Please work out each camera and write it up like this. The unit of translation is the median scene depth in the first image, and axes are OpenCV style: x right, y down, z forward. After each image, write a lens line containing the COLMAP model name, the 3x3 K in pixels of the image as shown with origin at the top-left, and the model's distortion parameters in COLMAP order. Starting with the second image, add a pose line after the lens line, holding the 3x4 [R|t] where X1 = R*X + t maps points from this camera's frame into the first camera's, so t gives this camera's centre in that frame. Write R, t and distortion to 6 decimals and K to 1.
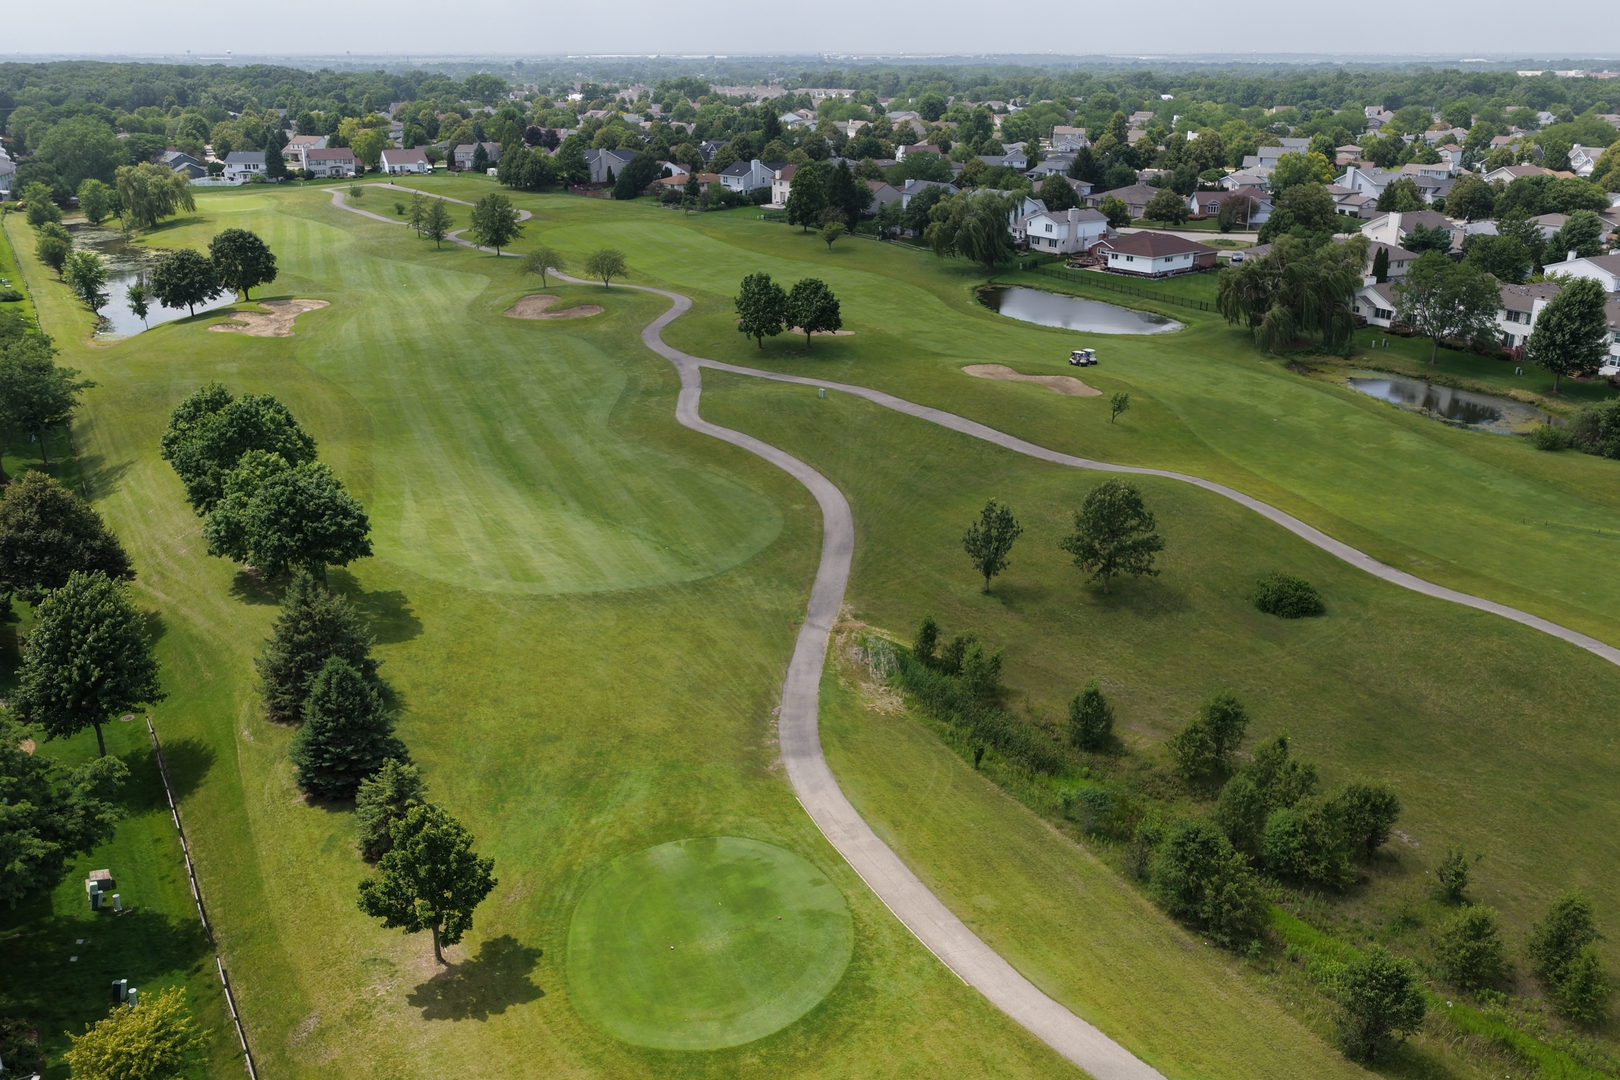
lens RADIAL K [[1350.5, 0, 815.6], [0, 1350.5, 538.4], [0, 0, 1]] dist [-0.009052, 0.027337]
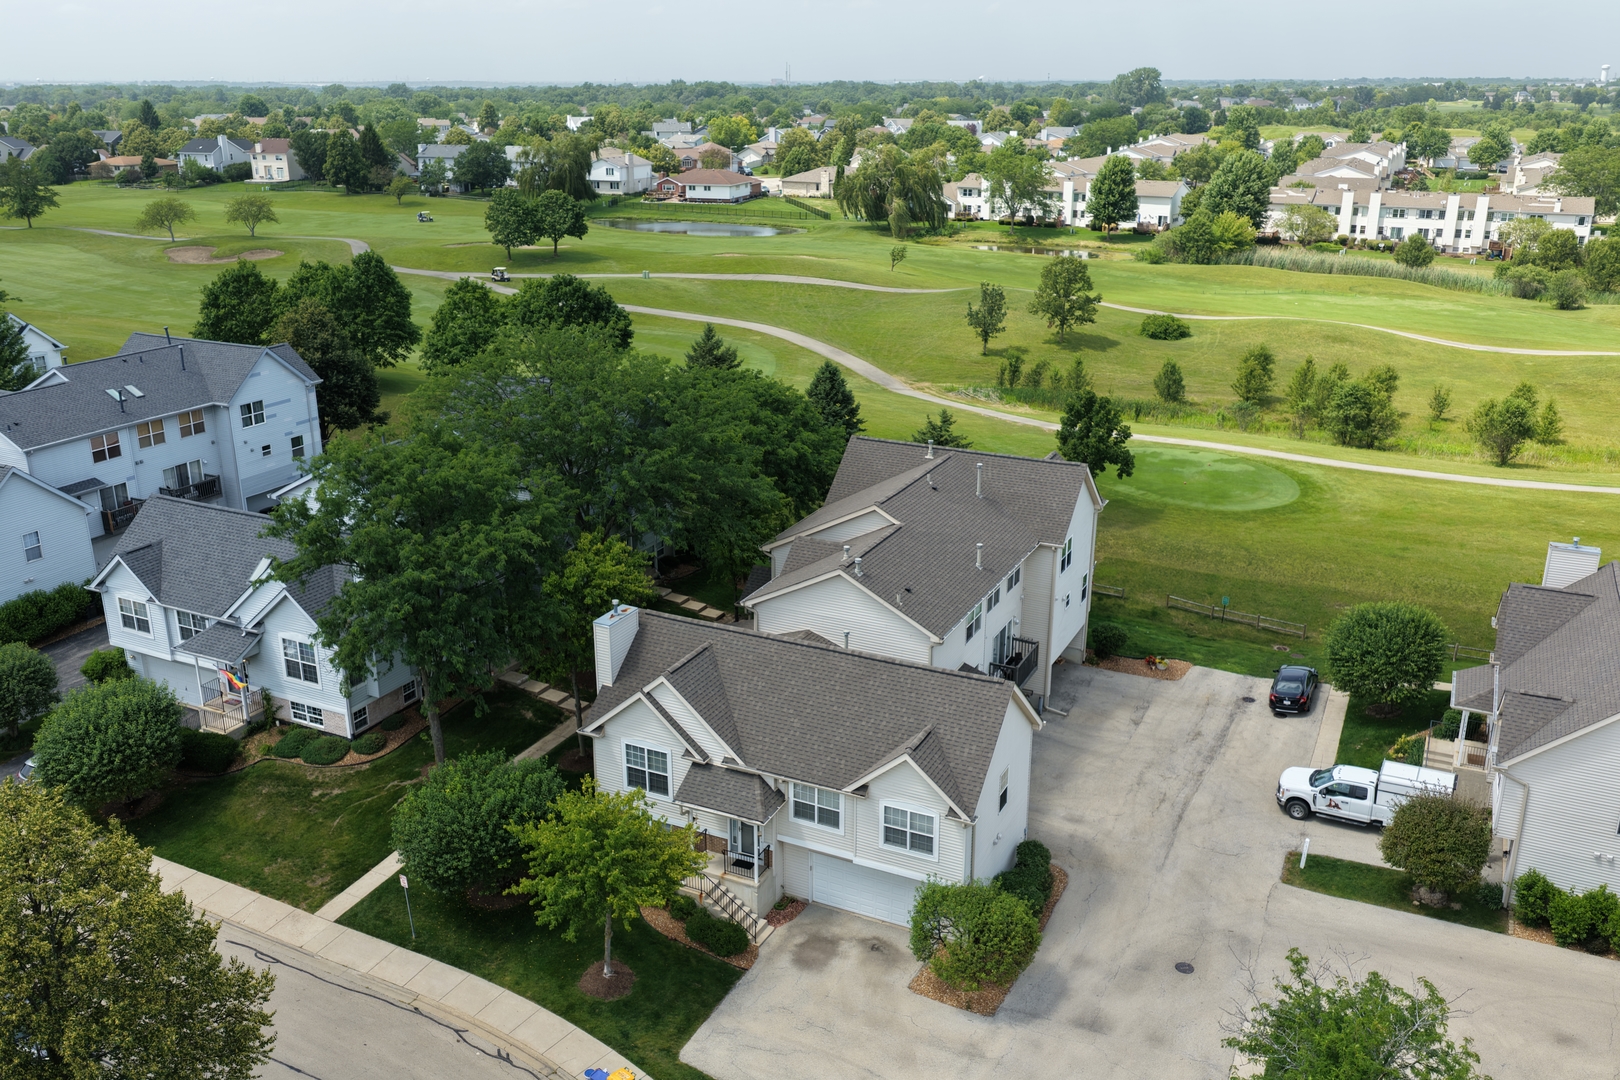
lens RADIAL K [[1350.5, 0, 815.6], [0, 1350.5, 538.4], [0, 0, 1]] dist [-0.009052, 0.027337]
pose [[0.842214, -0.173844, 0.510347, -0.440696], [0.183711, 0.982476, 0.031495, 0.088988], [-0.506878, 0.067231, 0.859392, -0.019011]]
